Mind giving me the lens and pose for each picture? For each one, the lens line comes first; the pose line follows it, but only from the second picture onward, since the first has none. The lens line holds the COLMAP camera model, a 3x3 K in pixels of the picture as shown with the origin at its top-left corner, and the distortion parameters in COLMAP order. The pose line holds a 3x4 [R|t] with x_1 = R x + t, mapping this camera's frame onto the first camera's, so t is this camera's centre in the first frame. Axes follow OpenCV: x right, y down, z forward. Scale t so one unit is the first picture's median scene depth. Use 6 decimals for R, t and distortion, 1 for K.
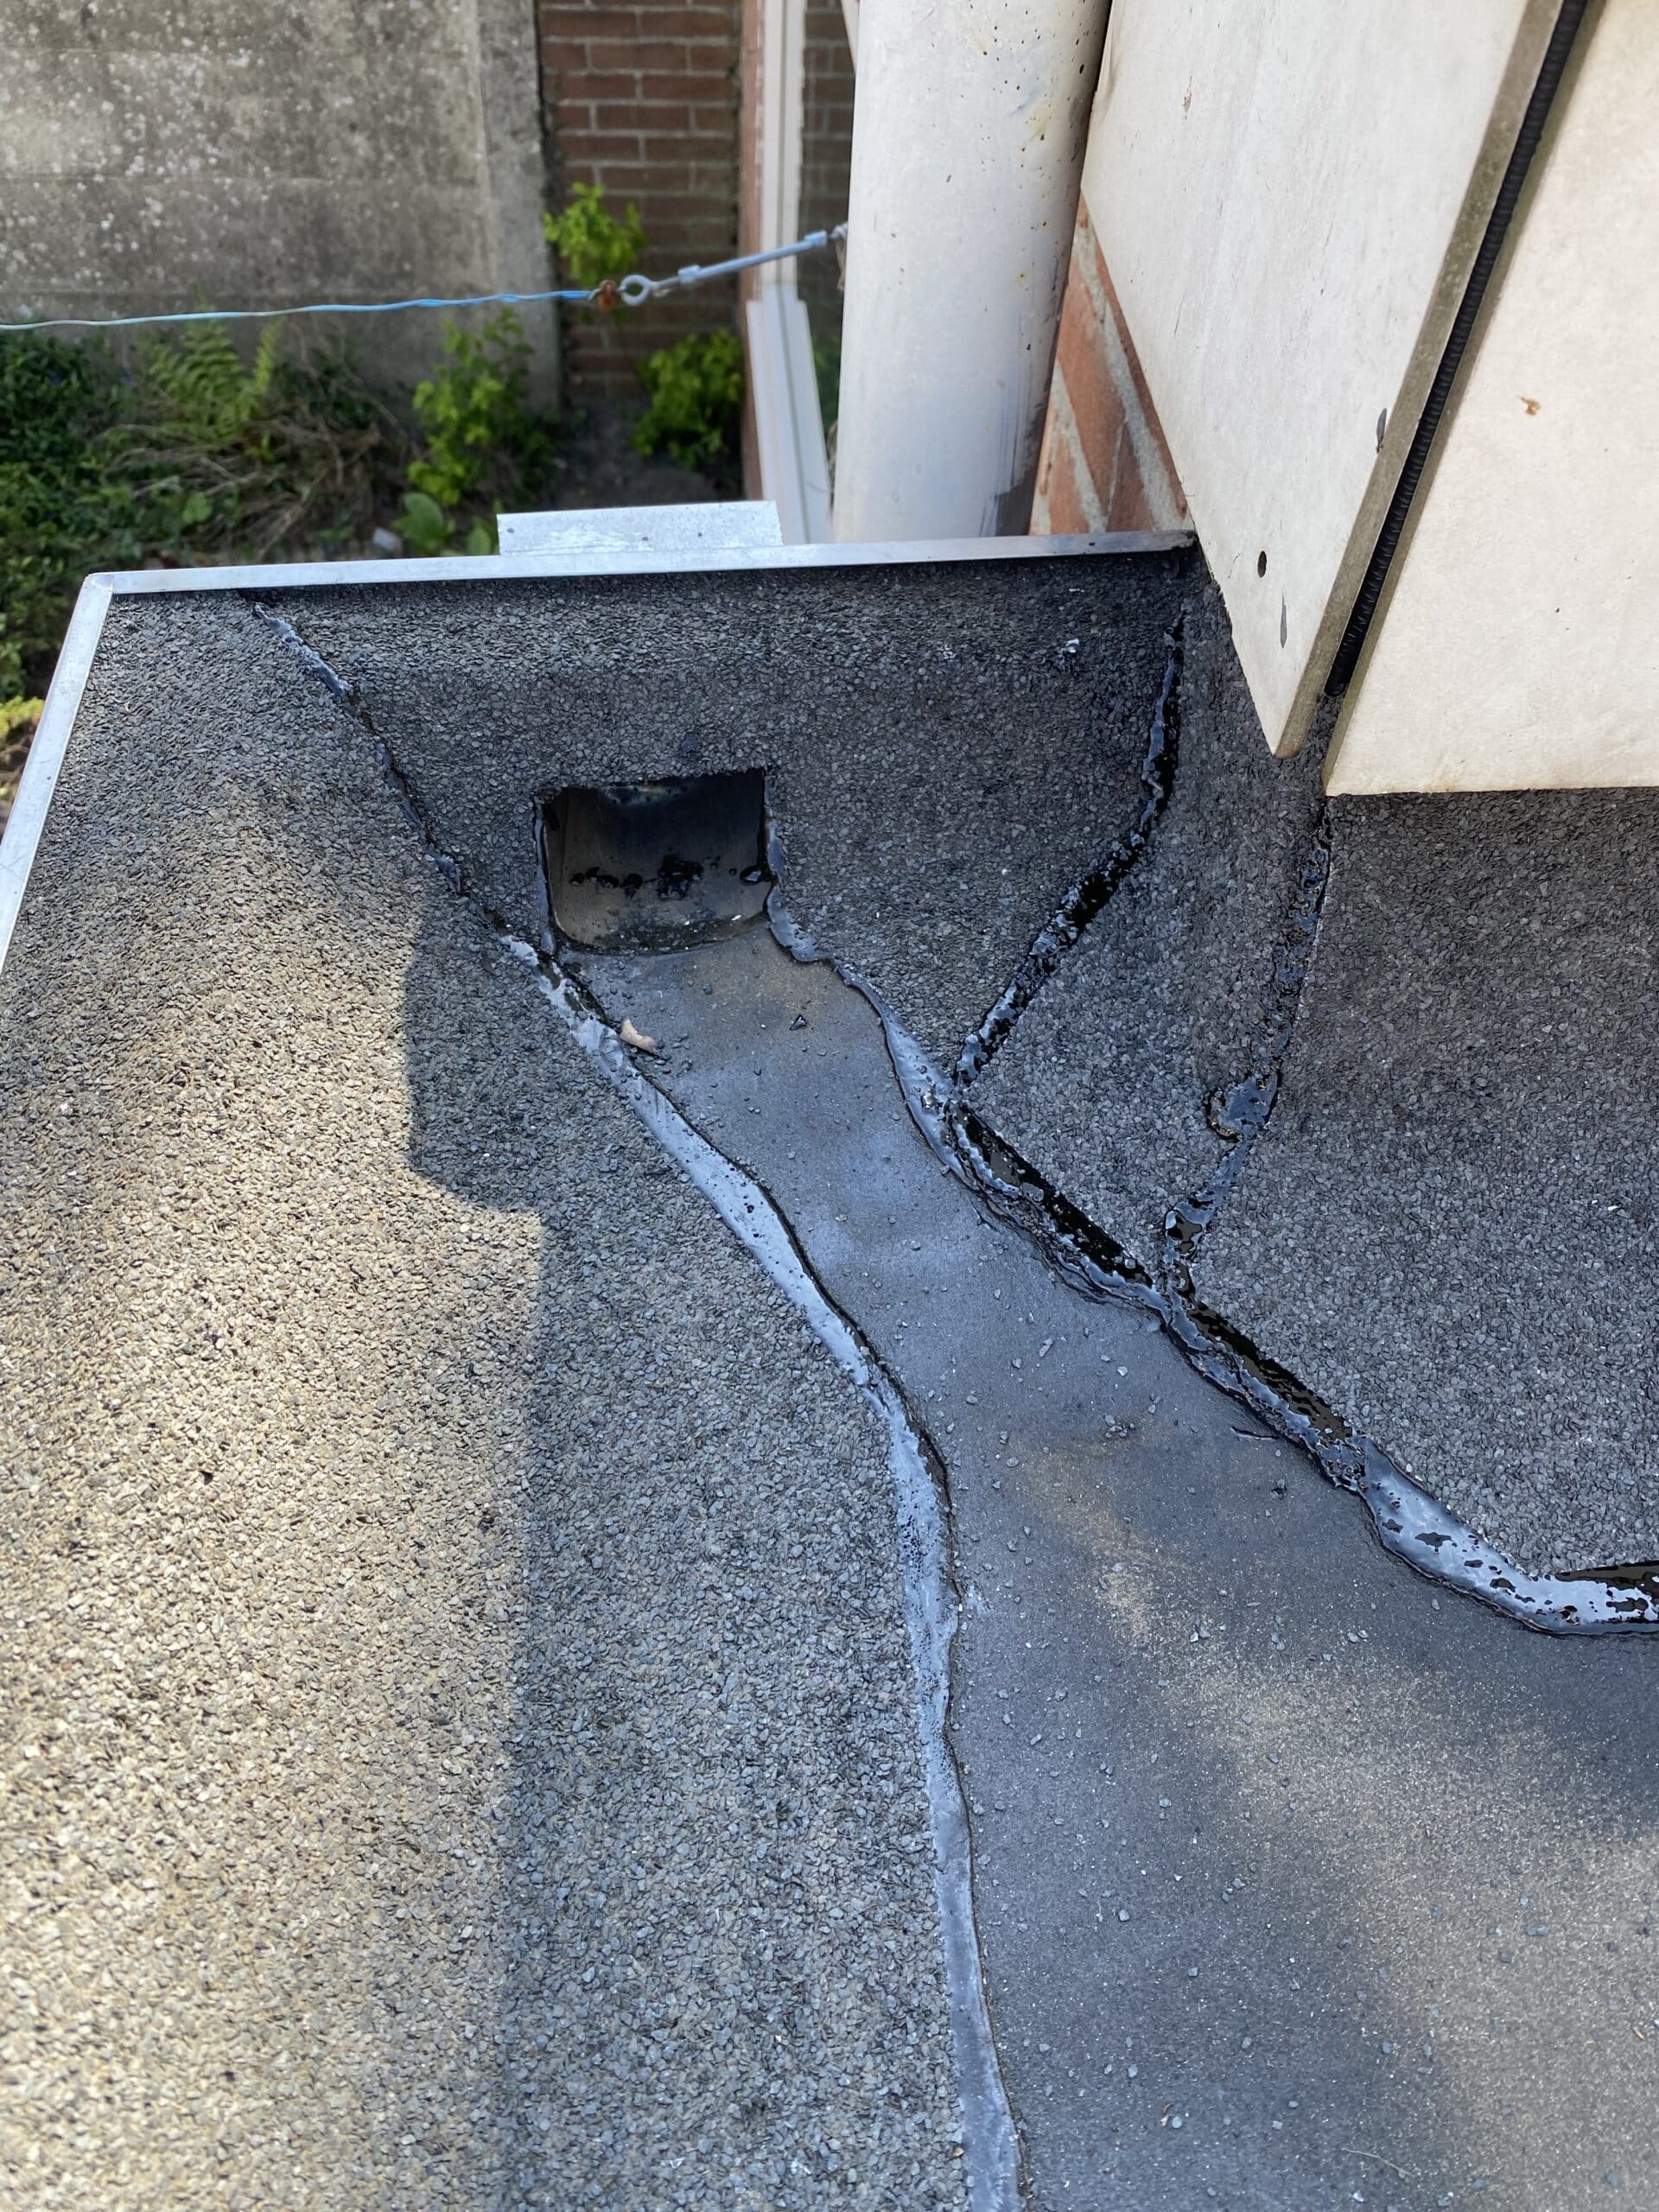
lens RADIAL K [[1728.6, 0, 827.5], [0, 1728.6, 1082.3], [0, 0, 1]] dist [0.007293, -0.015942]
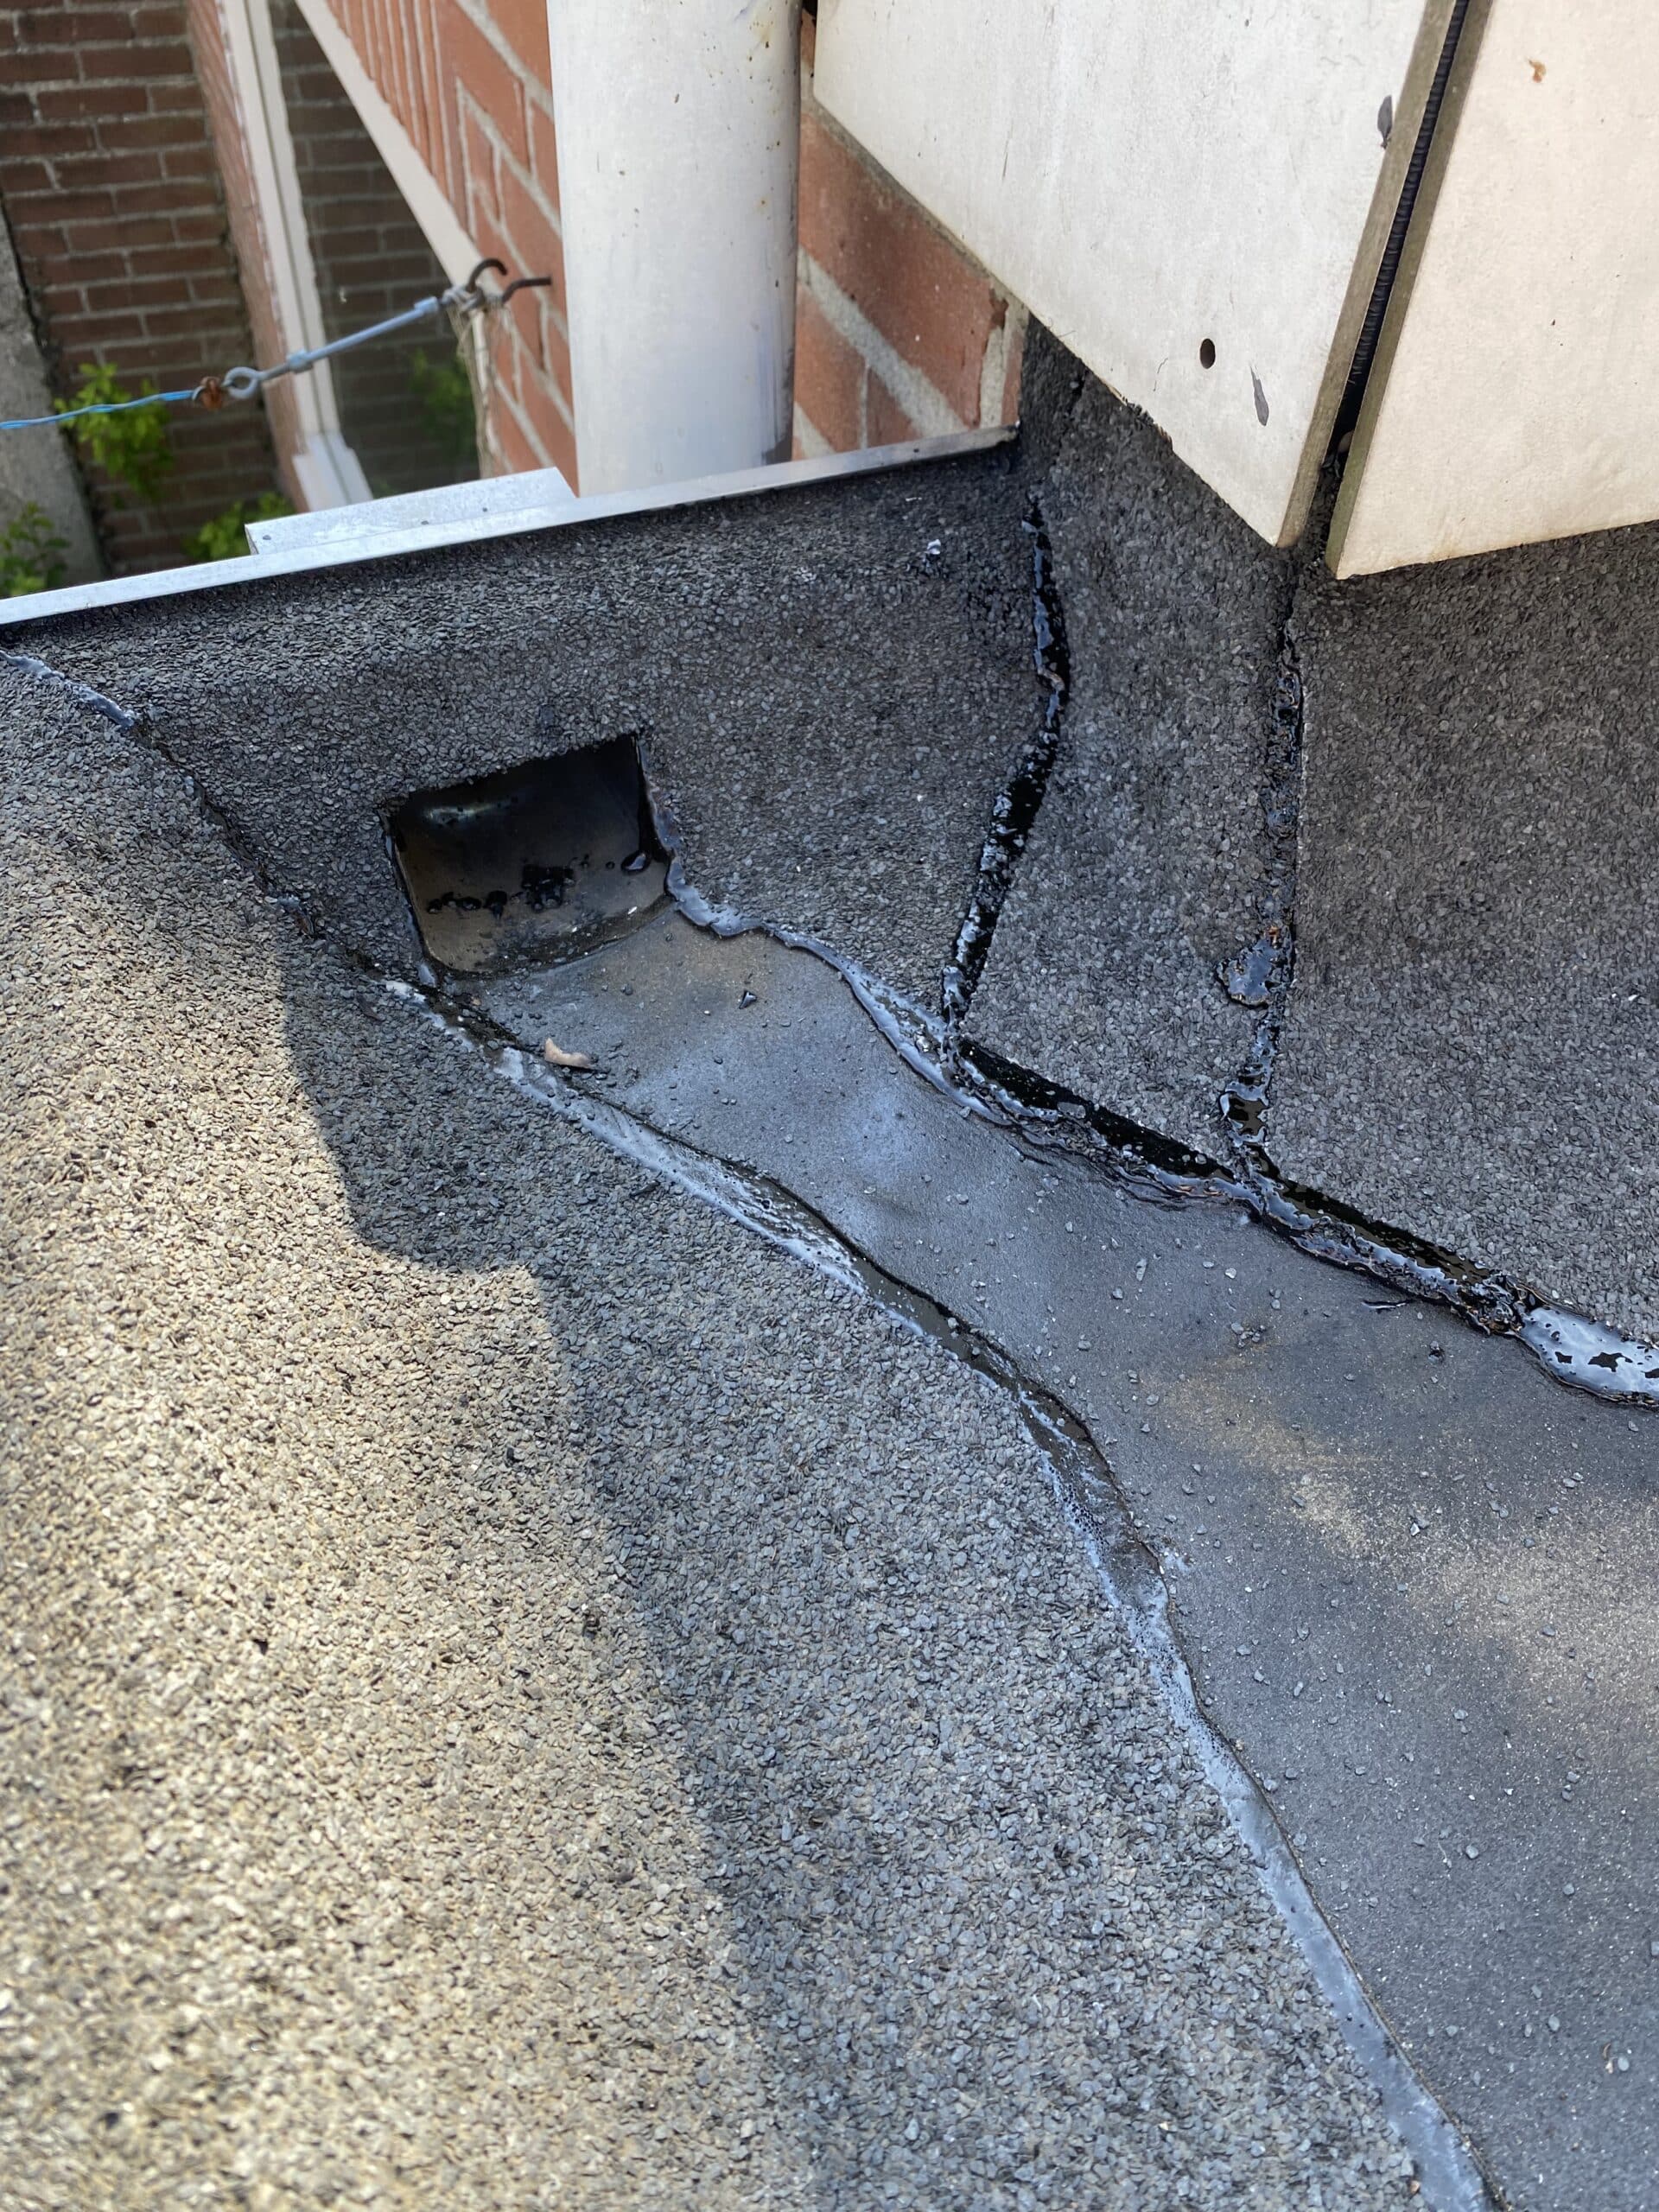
lens RADIAL K [[1728.6, 0, 850.3], [0, 1728.6, 1078.2], [0, 0, 1]] dist [0.007293, -0.015942]
pose [[0.954476, -0.212522, 0.209310, -0.183173], [0.227578, 0.972455, -0.050403, 0.070100], [-0.192833, 0.095743, 0.976549, 0.158597]]
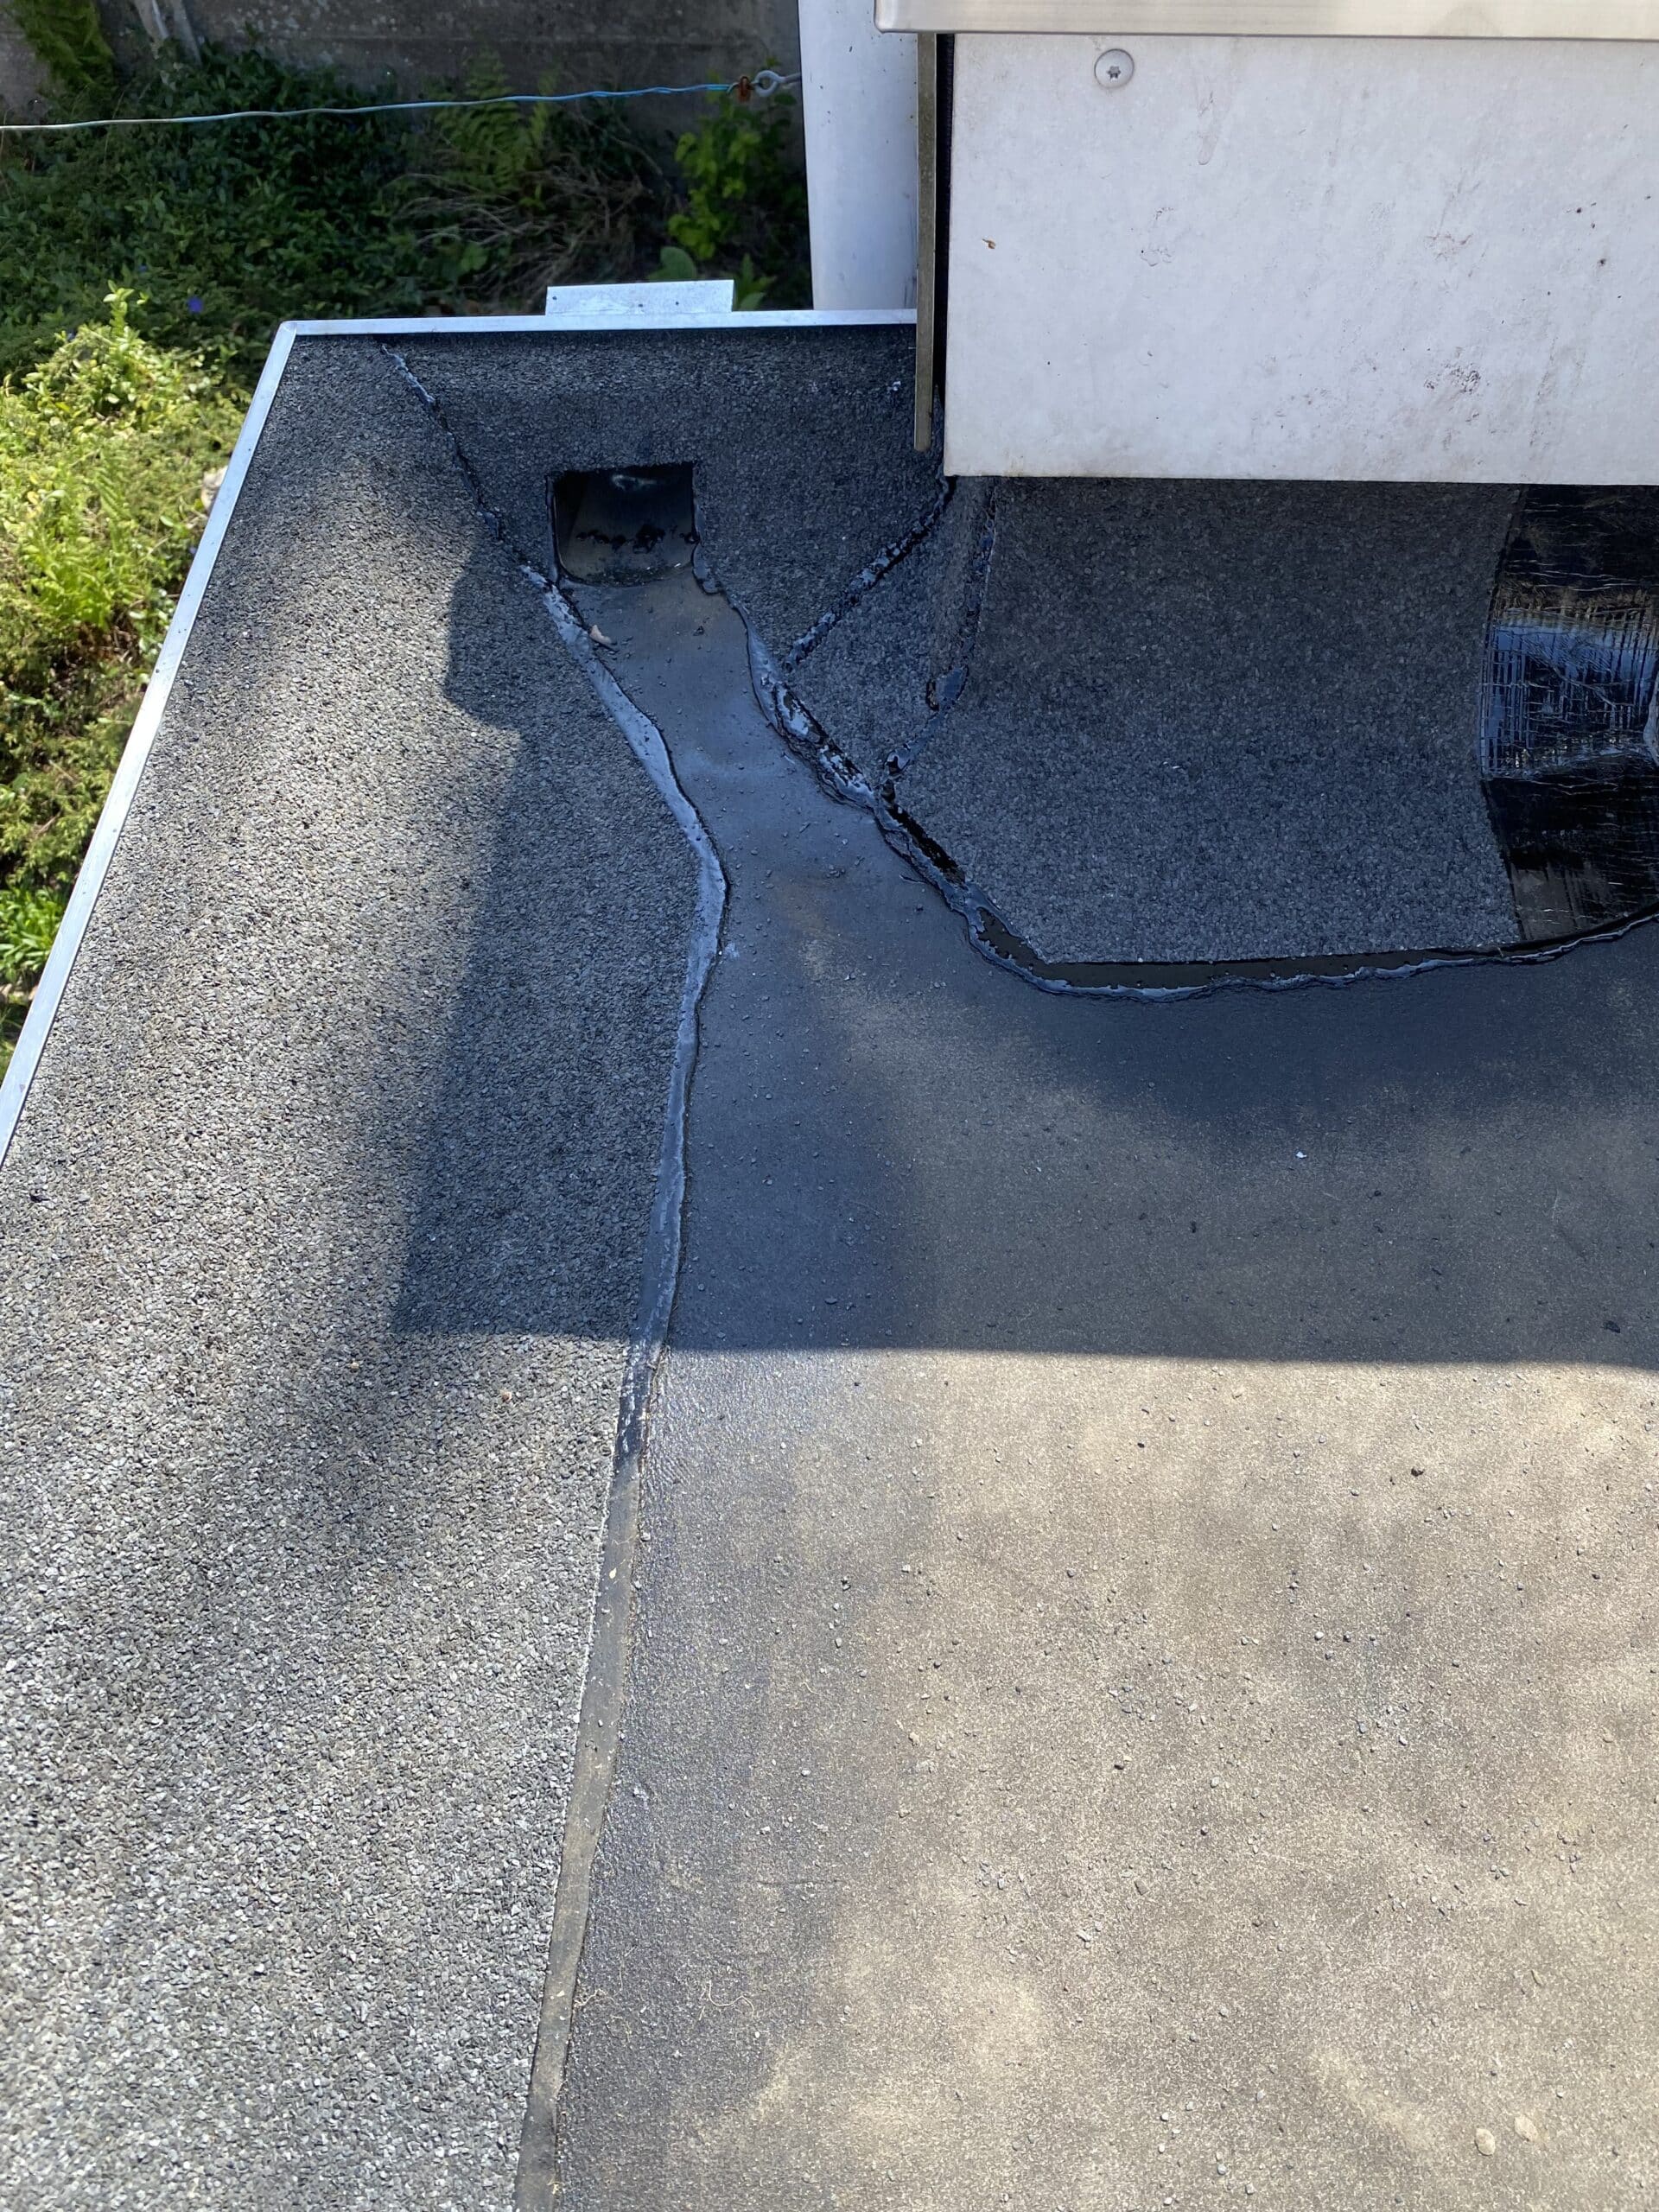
lens RADIAL K [[1728.6, 0, 825.4], [0, 1728.6, 1115.1], [0, 0, 1]] dist [0.007293, -0.015942]
pose [[0.985693, 0.089163, -0.143035, 0.418529], [-0.068620, 0.987395, 0.142627, 0.194191], [0.153949, -0.130772, 0.979387, -0.674326]]
